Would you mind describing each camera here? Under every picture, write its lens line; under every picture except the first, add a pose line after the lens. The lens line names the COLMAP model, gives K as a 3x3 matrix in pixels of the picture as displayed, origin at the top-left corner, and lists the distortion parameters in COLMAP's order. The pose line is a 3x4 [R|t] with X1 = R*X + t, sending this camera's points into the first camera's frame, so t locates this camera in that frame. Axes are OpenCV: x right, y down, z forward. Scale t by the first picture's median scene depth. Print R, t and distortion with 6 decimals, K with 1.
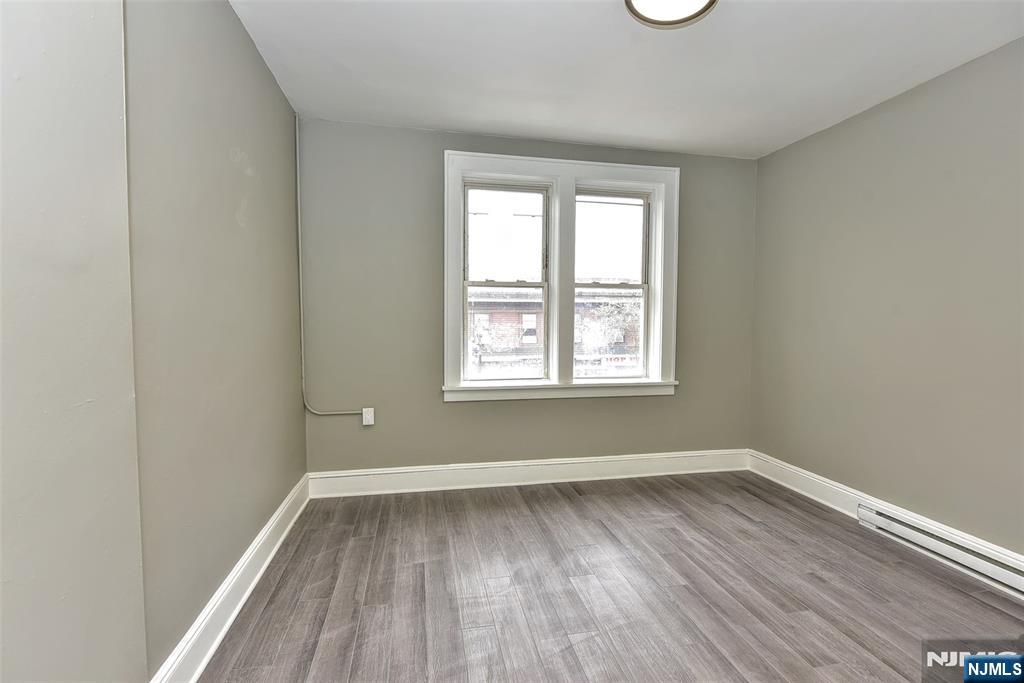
lens RADIAL K [[427.3, 0, 512.0], [0, 427.3, 341.5], [0, 0, 1]] dist [-0.003187, -0.000273]
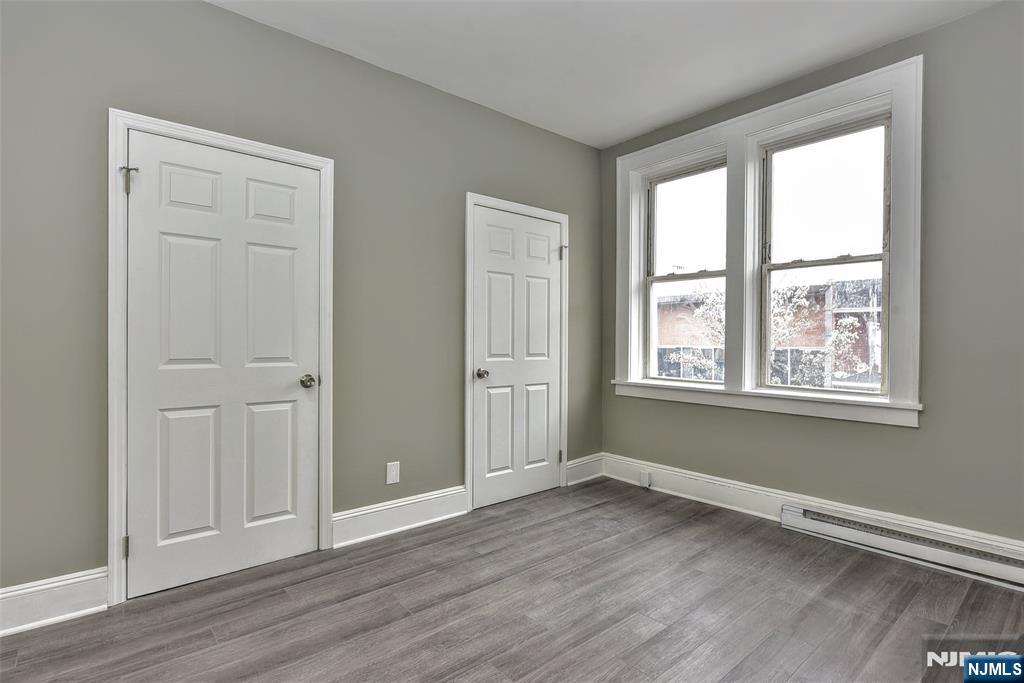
lens RADIAL K [[496.0, 0, 512.0], [0, 496.0, 341.5], [0, 0, 1]] dist [-0.003646, -0.000364]
pose [[0.489882, 0.006474, -0.871765, 0.722202], [-0.003911, 0.999979, 0.005228, 0.001563], [0.871780, 0.000849, 0.489897, 0.148944]]
